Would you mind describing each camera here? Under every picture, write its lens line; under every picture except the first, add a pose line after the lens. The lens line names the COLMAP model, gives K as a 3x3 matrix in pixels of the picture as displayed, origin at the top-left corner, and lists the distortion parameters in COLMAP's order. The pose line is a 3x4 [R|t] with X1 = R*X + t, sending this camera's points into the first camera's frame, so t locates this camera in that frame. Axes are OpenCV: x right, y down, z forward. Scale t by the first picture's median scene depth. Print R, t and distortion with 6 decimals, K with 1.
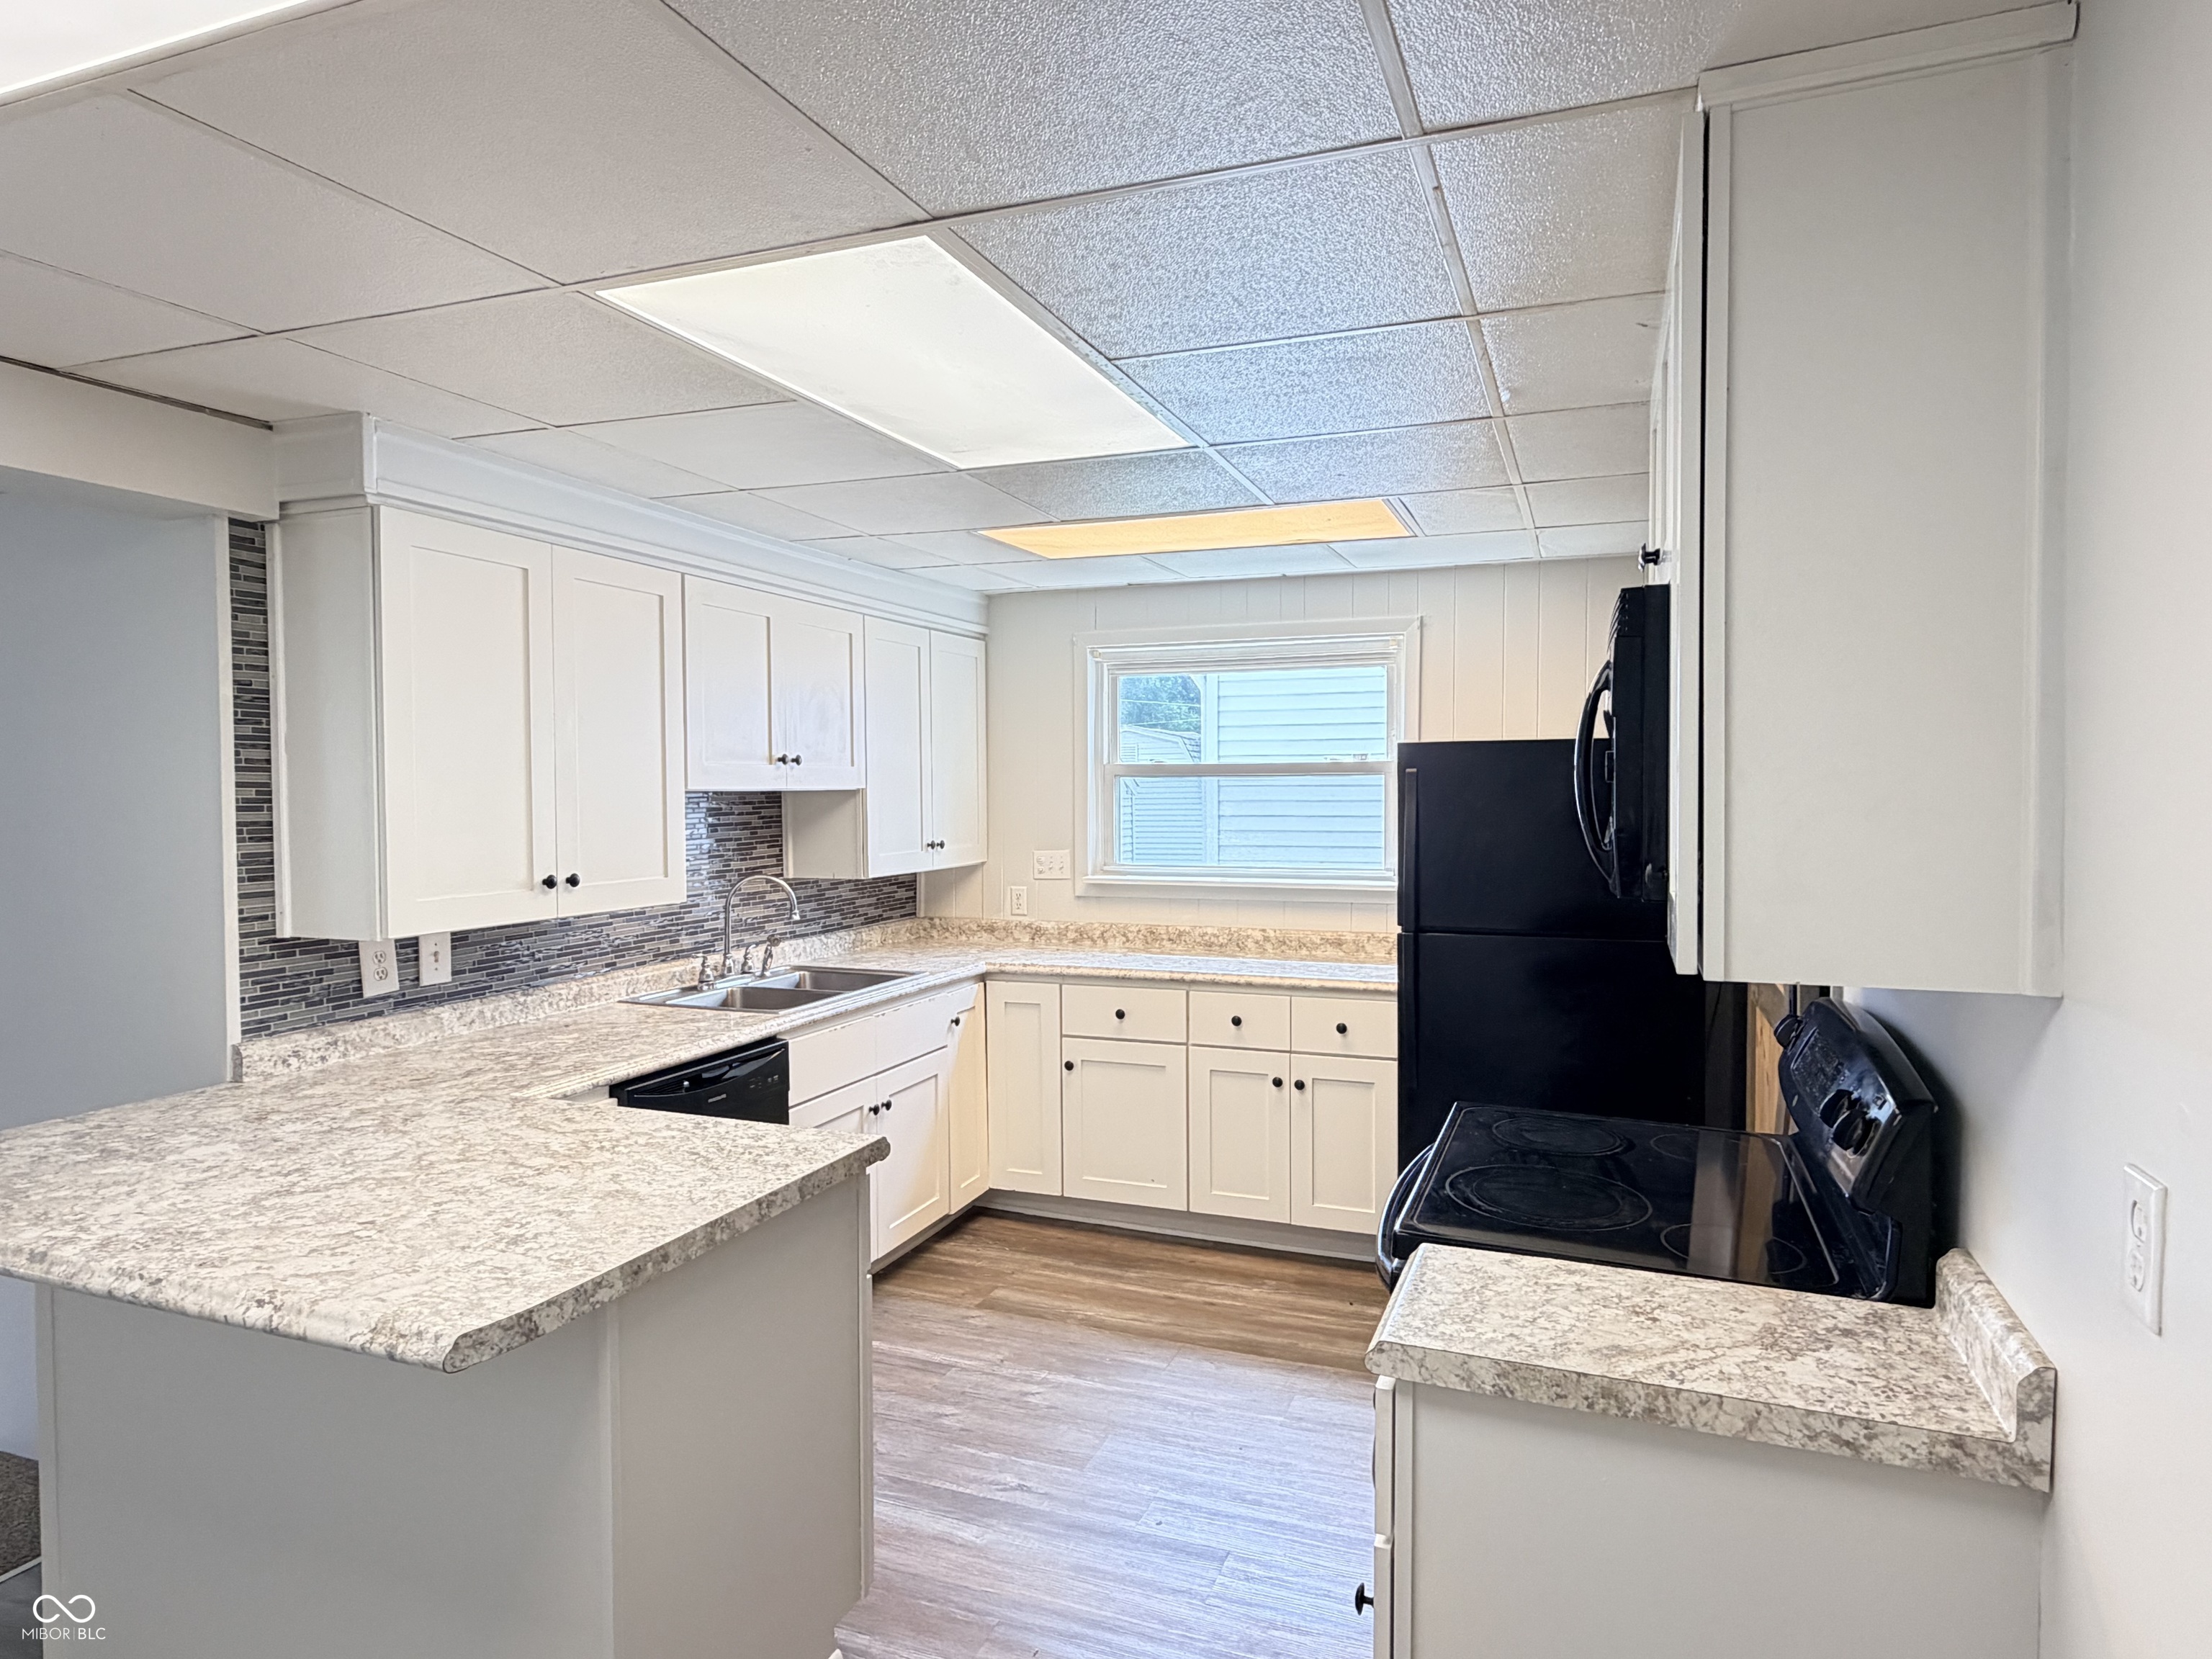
lens RADIAL K [[1293.9, 0, 1107.0], [0, 1293.9, 823.0], [0, 0, 1]] dist [-0.000808, 0.010968]
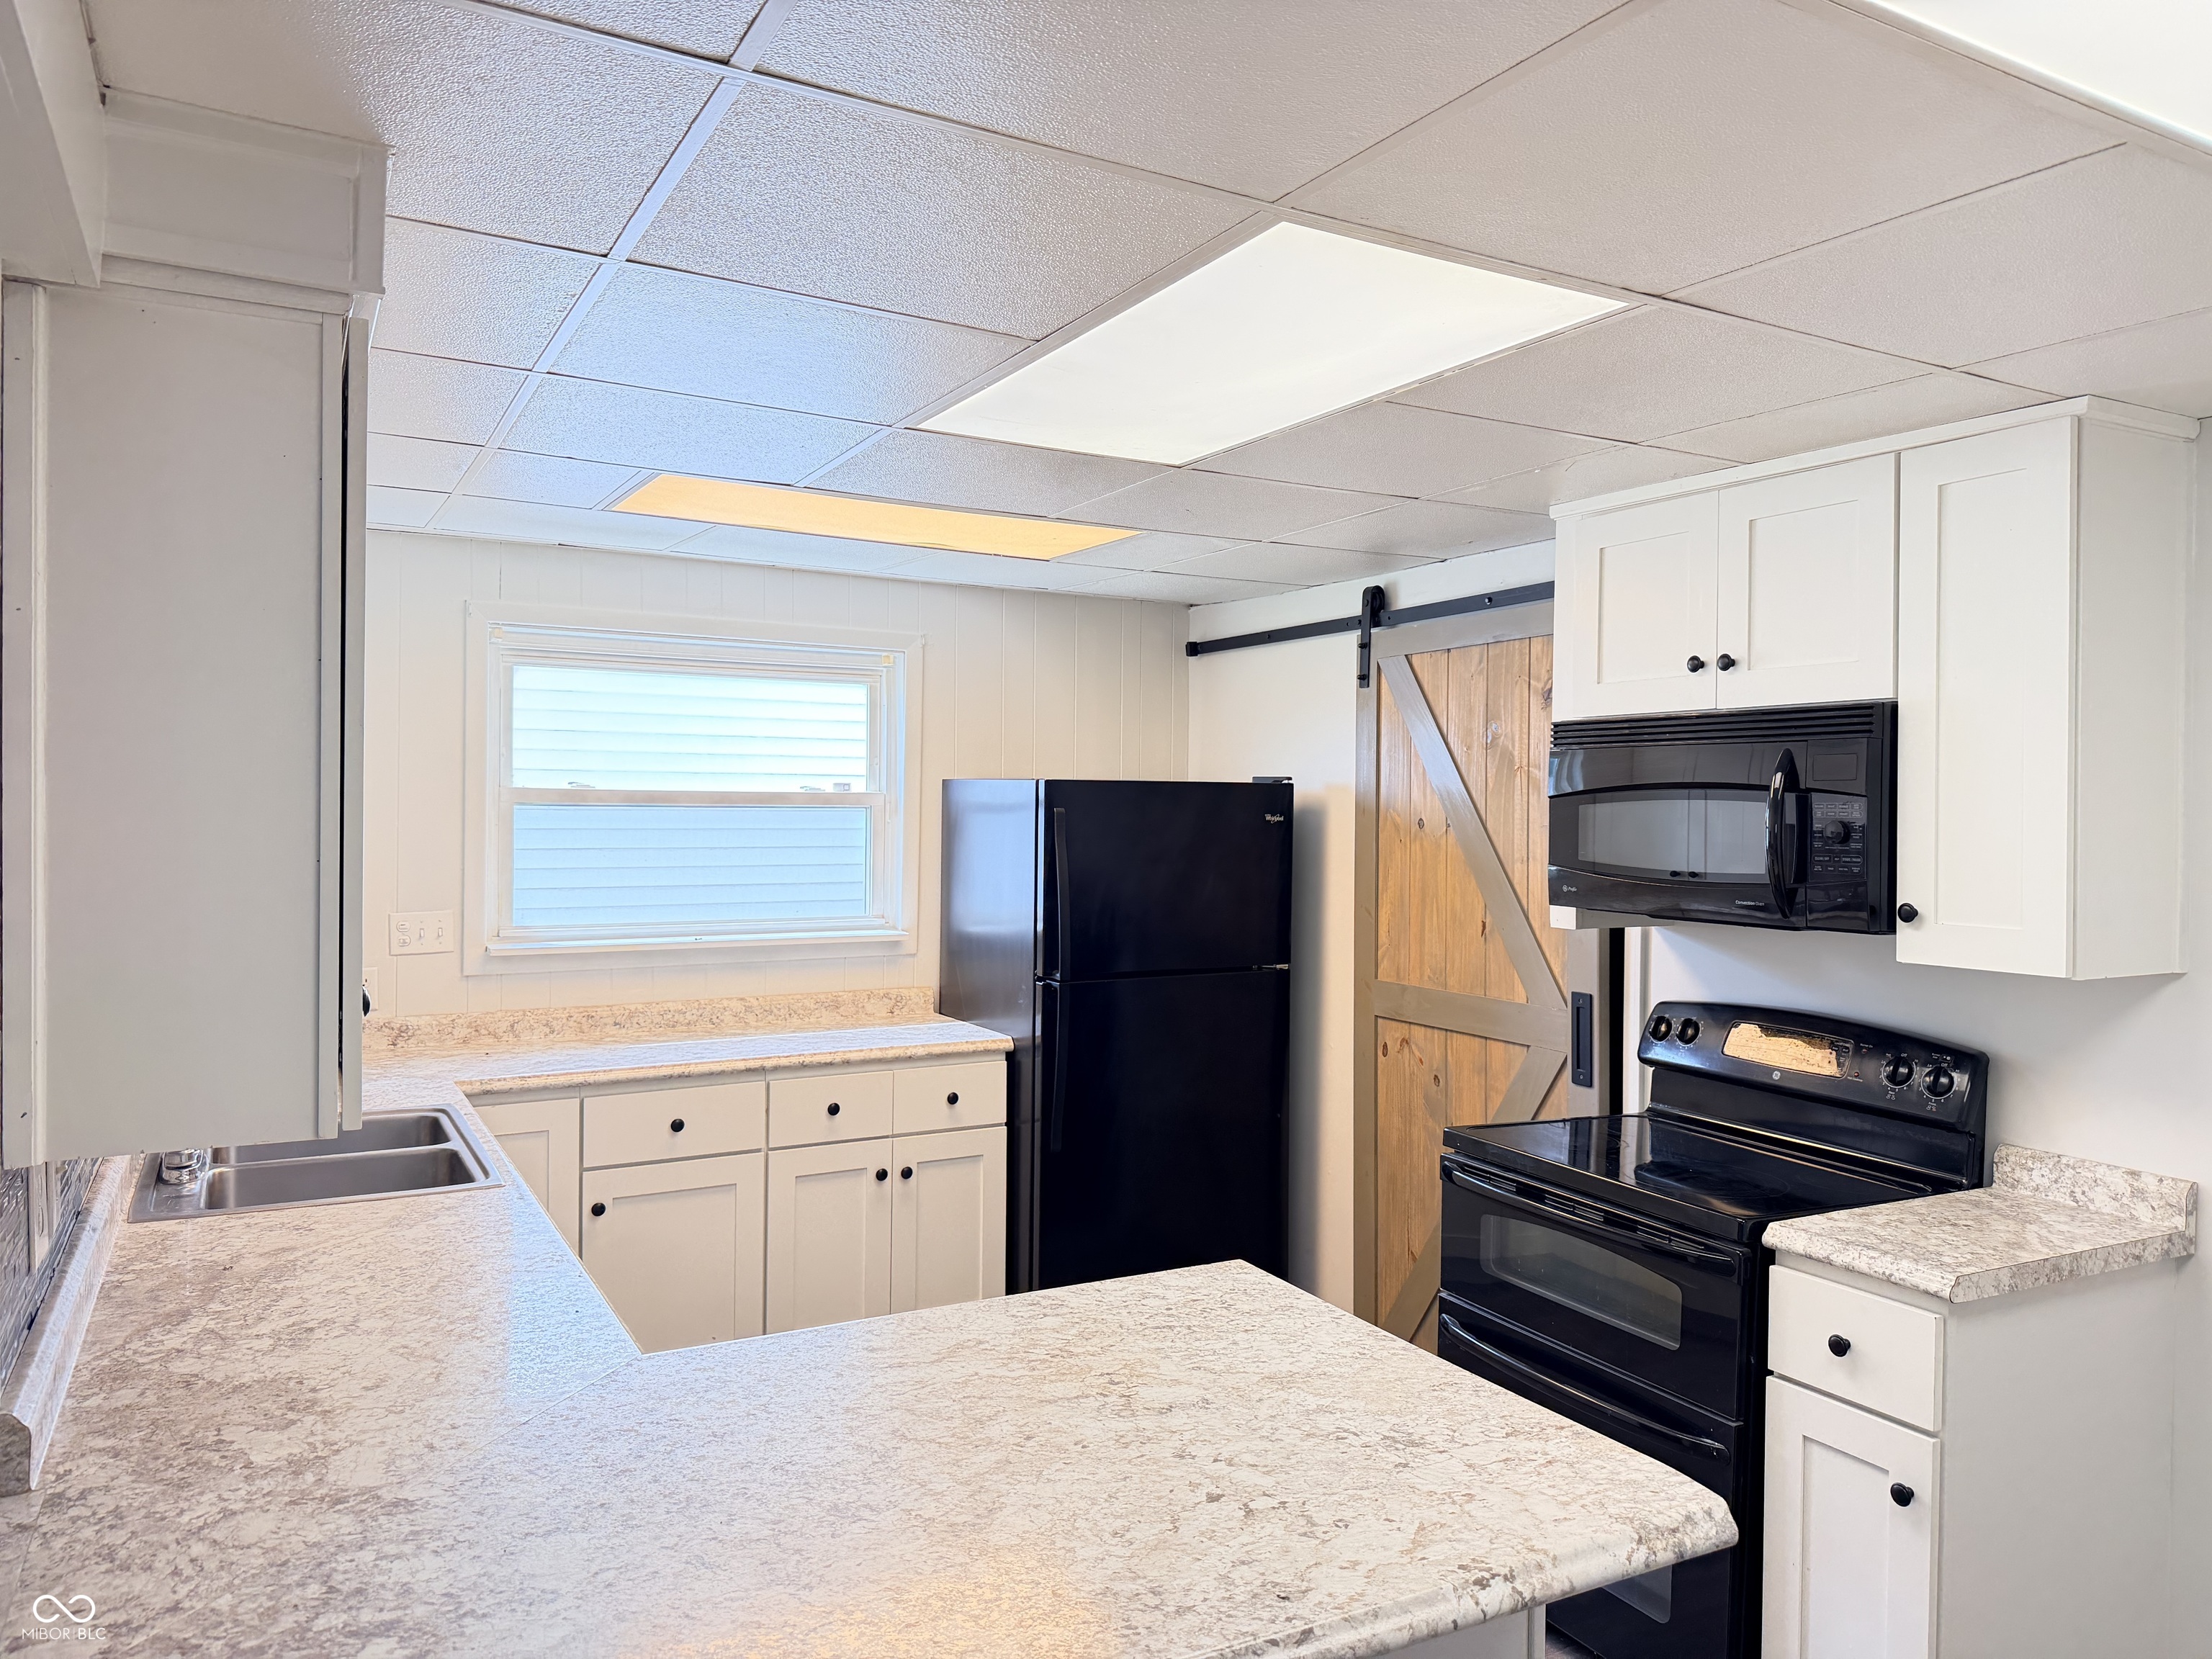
lens RADIAL K [[1561.2, 0, 1110.3], [0, 1561.2, 812.7], [0, 0, 1]] dist [0.042360, -0.046378]
pose [[0.635267, 0.008371, 0.772247, -0.749062], [0.006186, 0.999854, -0.015927, -0.025244], [-0.772268, 0.014895, 0.635122, 0.302834]]
